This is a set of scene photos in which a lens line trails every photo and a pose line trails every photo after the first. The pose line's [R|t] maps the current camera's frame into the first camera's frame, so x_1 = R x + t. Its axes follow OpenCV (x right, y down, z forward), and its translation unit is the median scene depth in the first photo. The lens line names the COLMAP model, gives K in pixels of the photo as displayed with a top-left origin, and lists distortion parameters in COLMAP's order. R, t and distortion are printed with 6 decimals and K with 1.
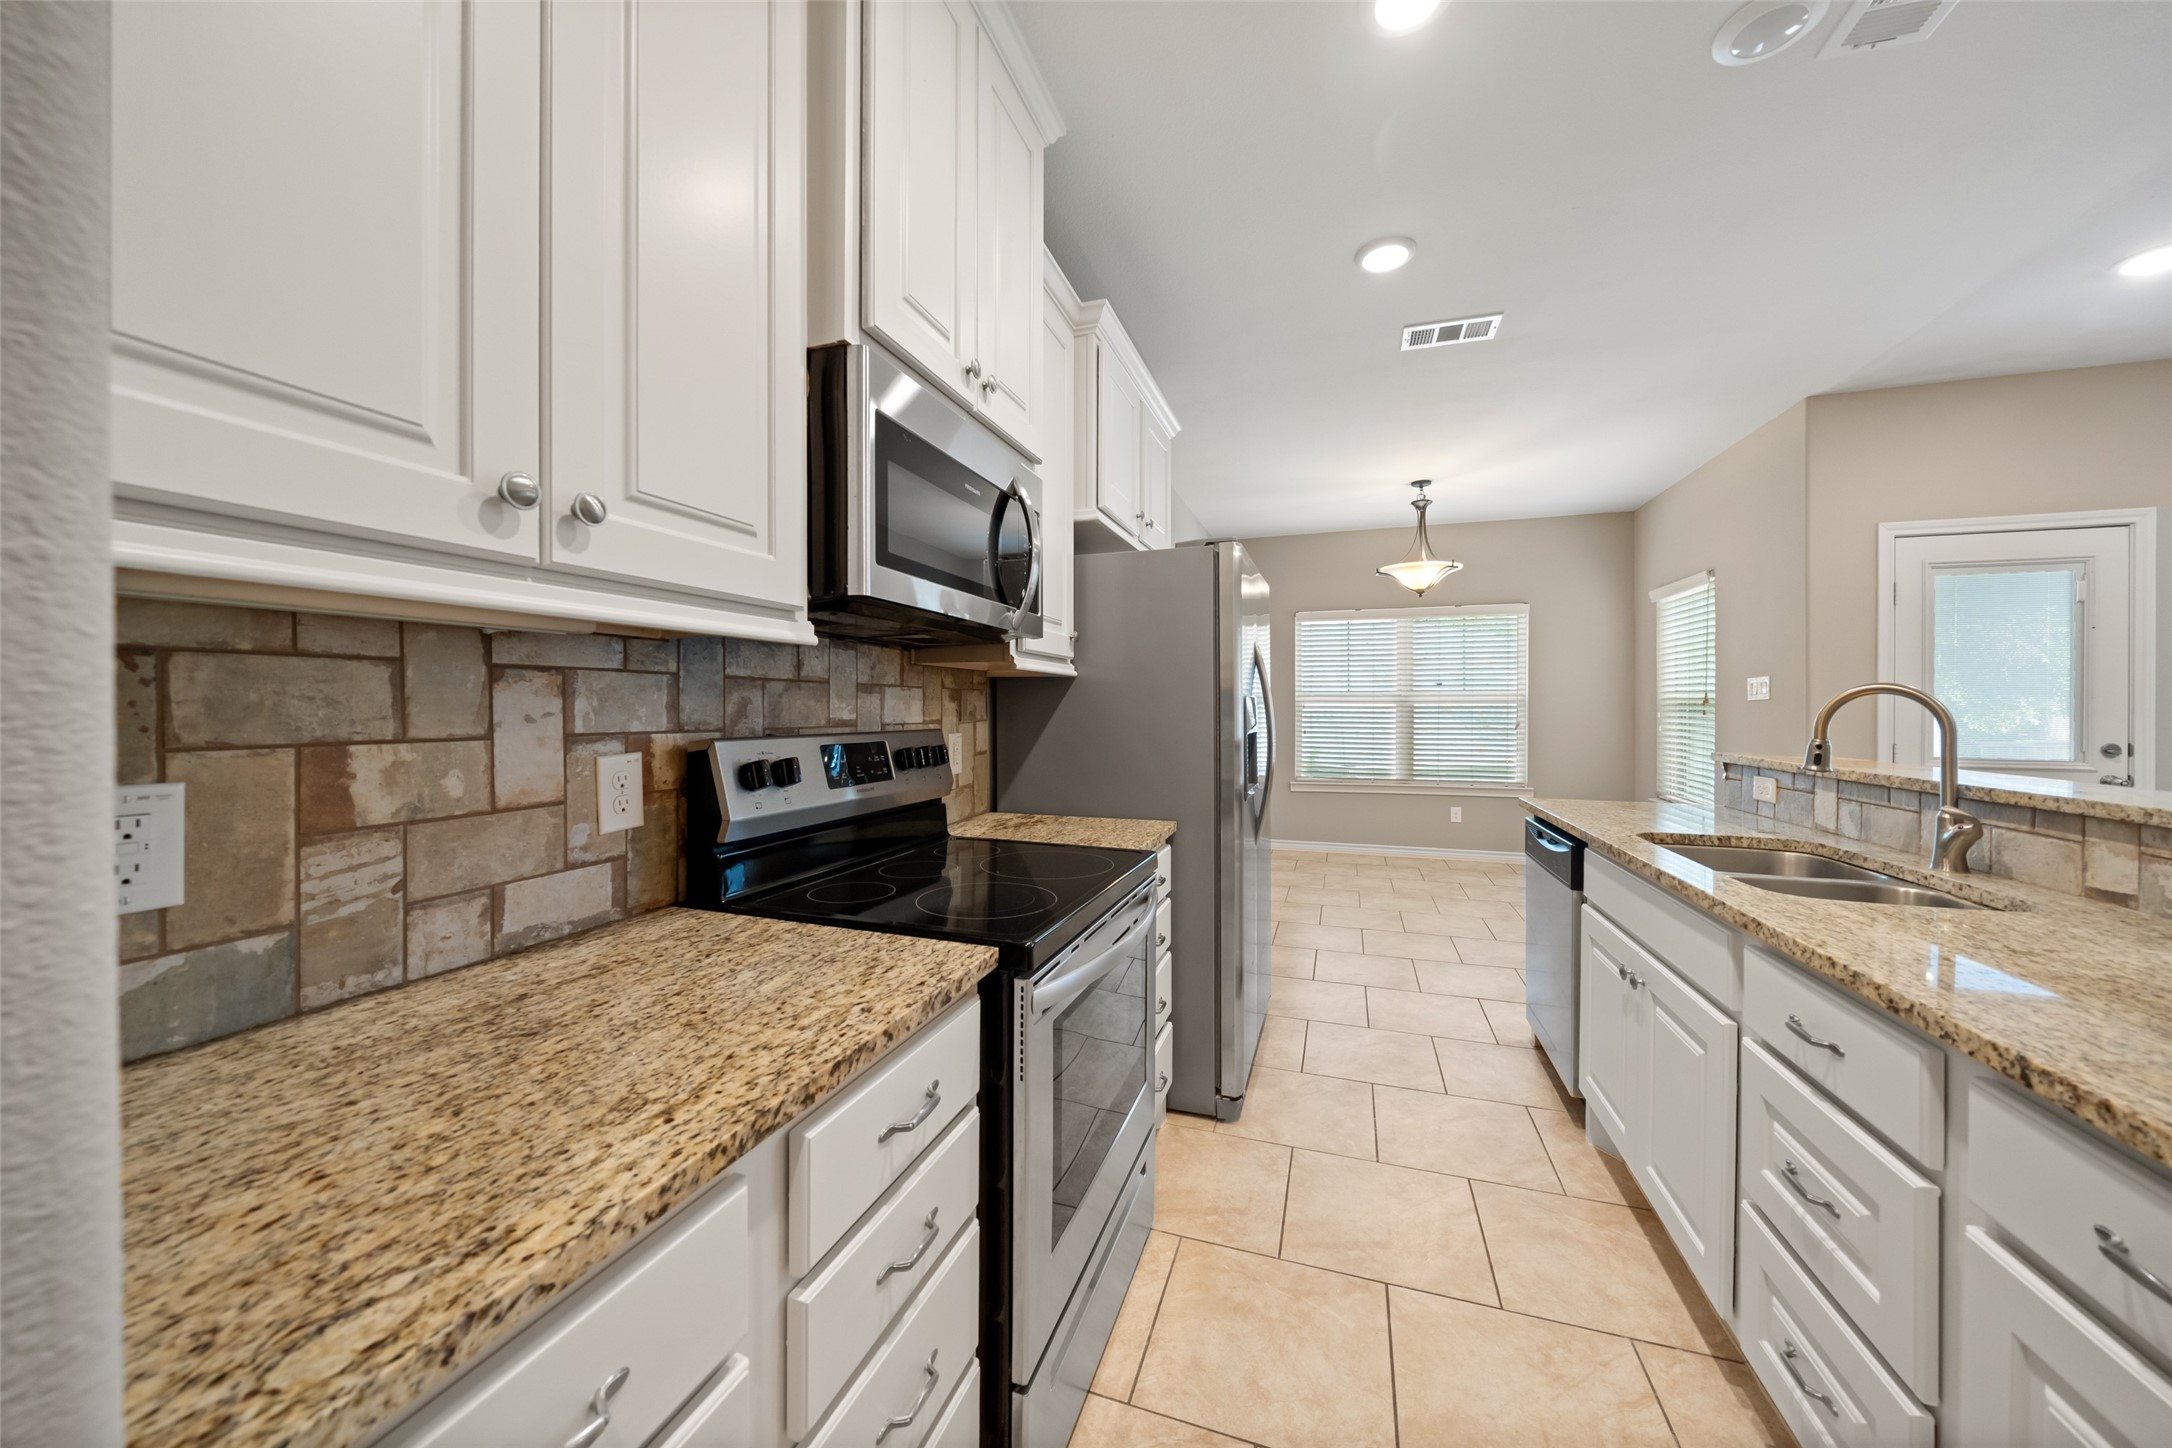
lens RADIAL K [[755.6, 0, 1096.7], [0, 755.6, 707.9], [0, 0, 1]] dist [-0.000188, 0.000015]
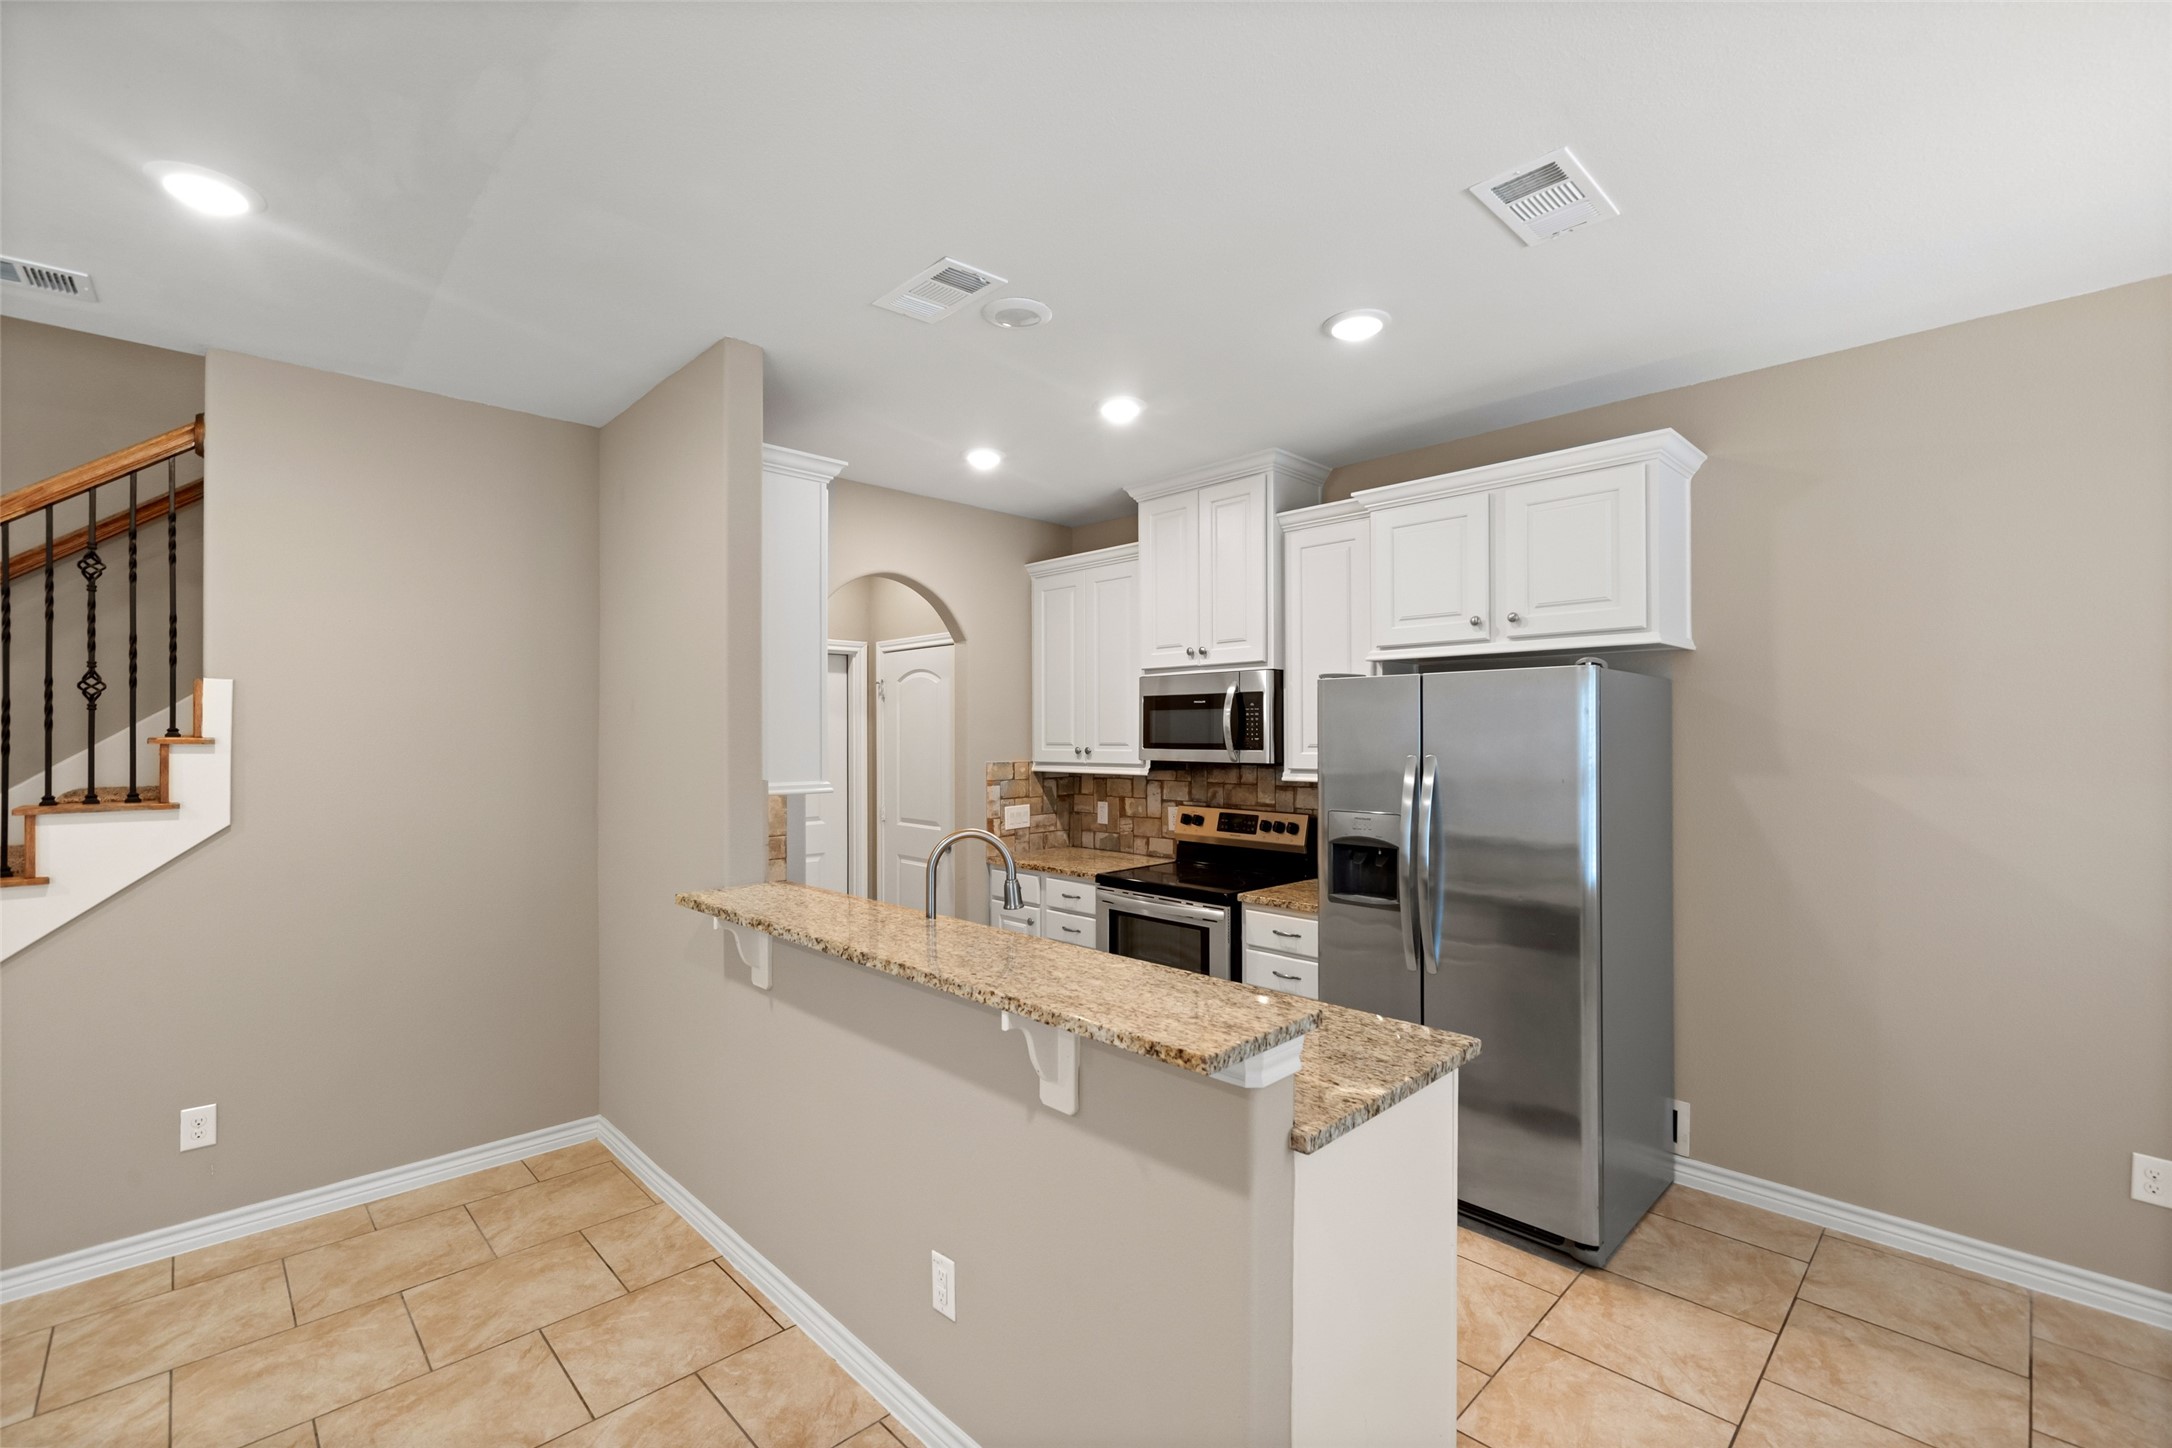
lens RADIAL K [[943.3, 0, 1098.4], [0, 943.3, 726.1], [0, 0, 1]] dist [0.004246, -0.000819]
pose [[-0.449797, -0.009411, -0.893081, 2.877253], [-0.000411, 0.999947, -0.010330, -0.222850], [0.893131, -0.004279, -0.449777, 2.332153]]
